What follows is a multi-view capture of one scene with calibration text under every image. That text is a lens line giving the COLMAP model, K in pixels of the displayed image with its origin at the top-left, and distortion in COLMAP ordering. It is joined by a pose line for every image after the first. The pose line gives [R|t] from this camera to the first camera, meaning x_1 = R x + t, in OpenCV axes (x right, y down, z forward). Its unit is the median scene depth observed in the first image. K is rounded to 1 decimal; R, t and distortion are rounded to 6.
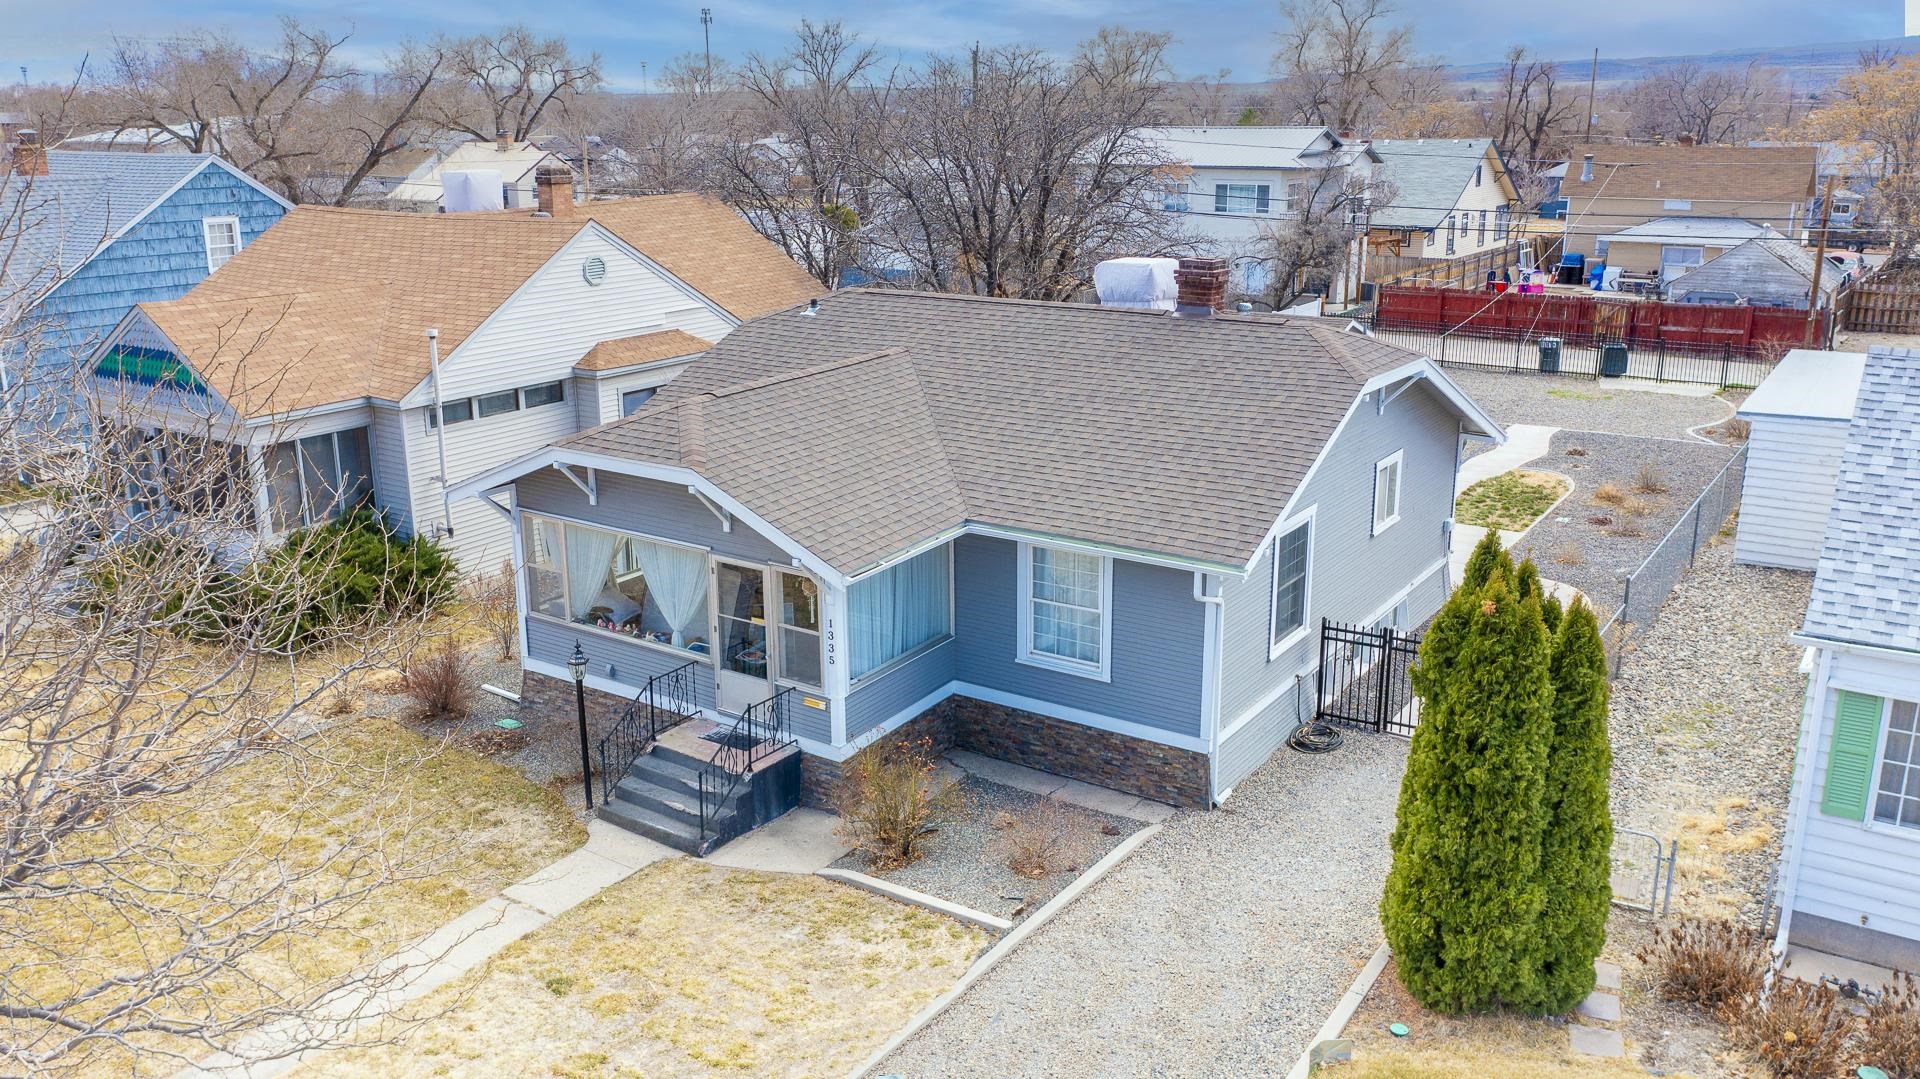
lens RADIAL K [[1526.2, 0, 955.6], [0, 1526.2, 535.5], [0, 0, 1]] dist [-0.012868, 0.004657]
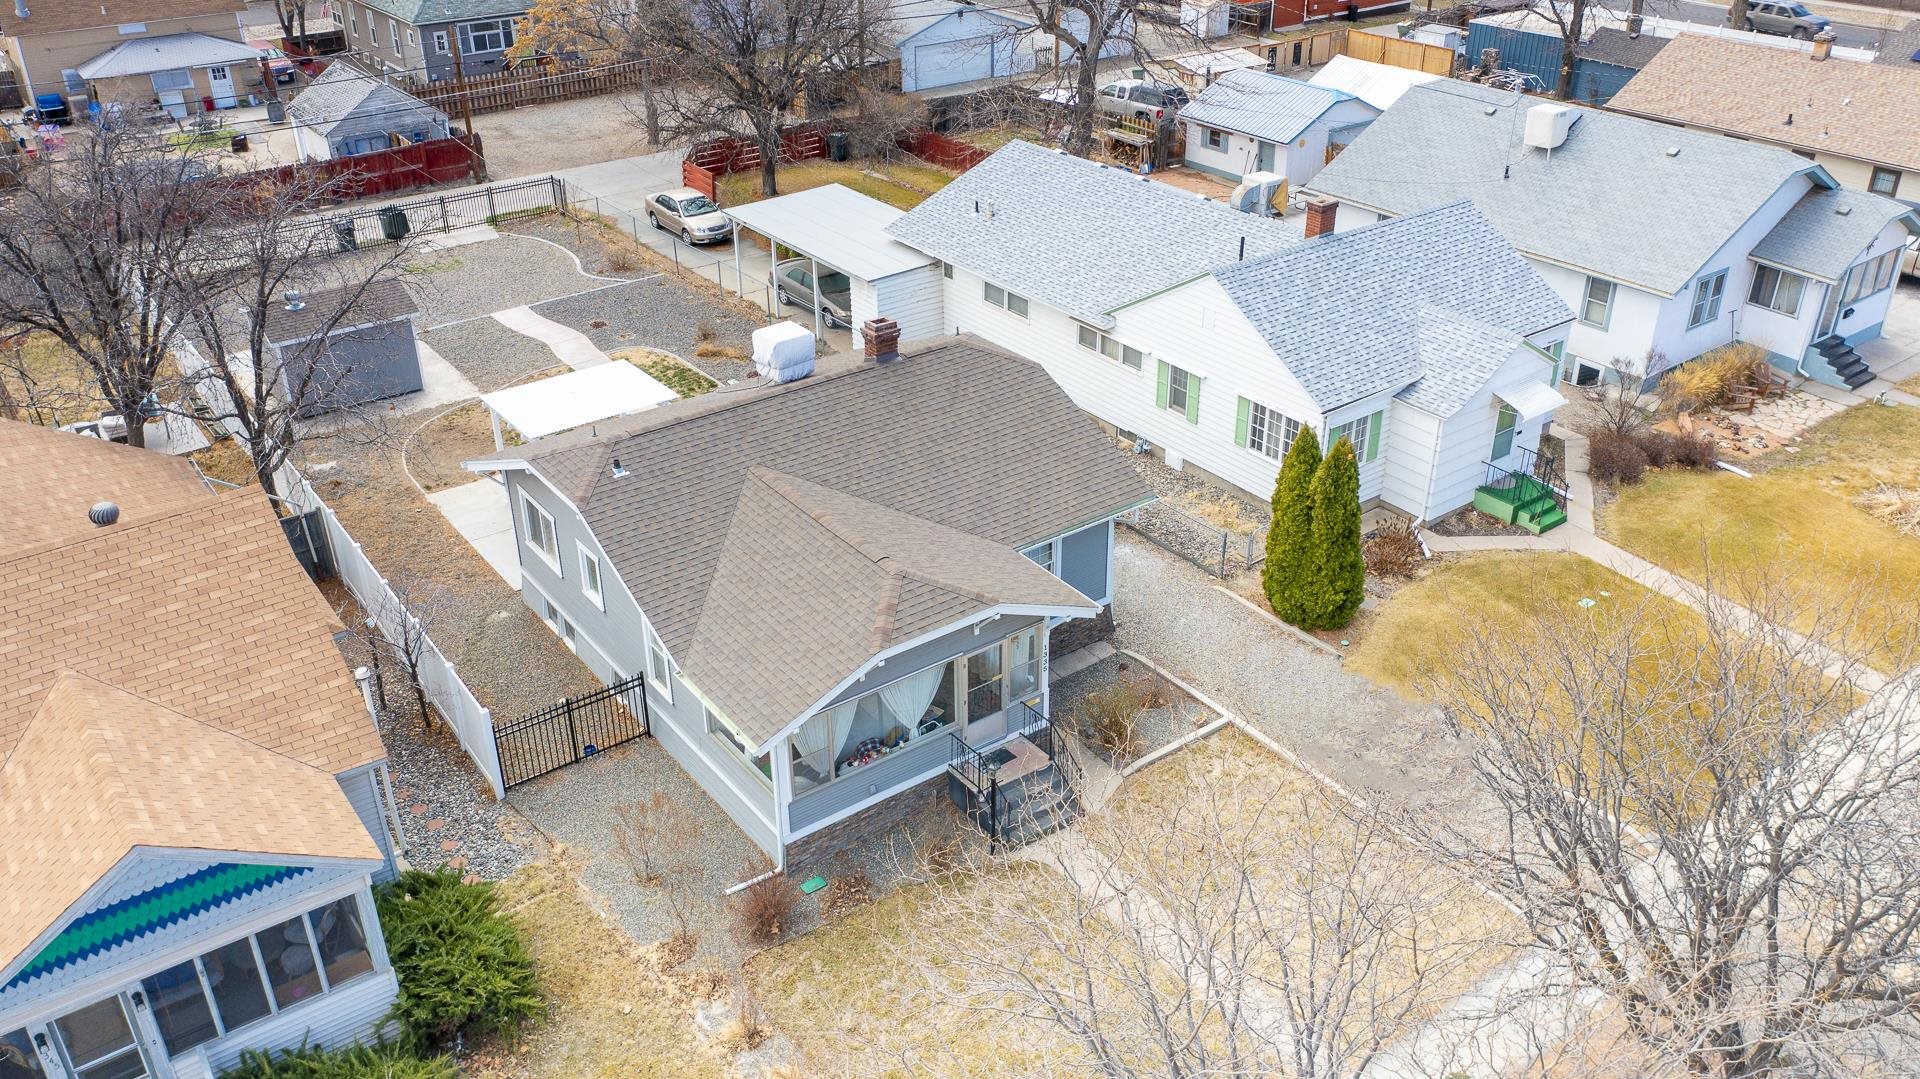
lens RADIAL K [[1526.2, 0, 961.8], [0, 1526.2, 535.4], [0, 0, 1]] dist [-0.012868, 0.004657]
pose [[0.333002, -0.454155, 0.826349, -1.224277], [0.258939, 0.886720, 0.382987, -0.600512], [-0.906675, 0.086439, 0.412878, 0.407442]]
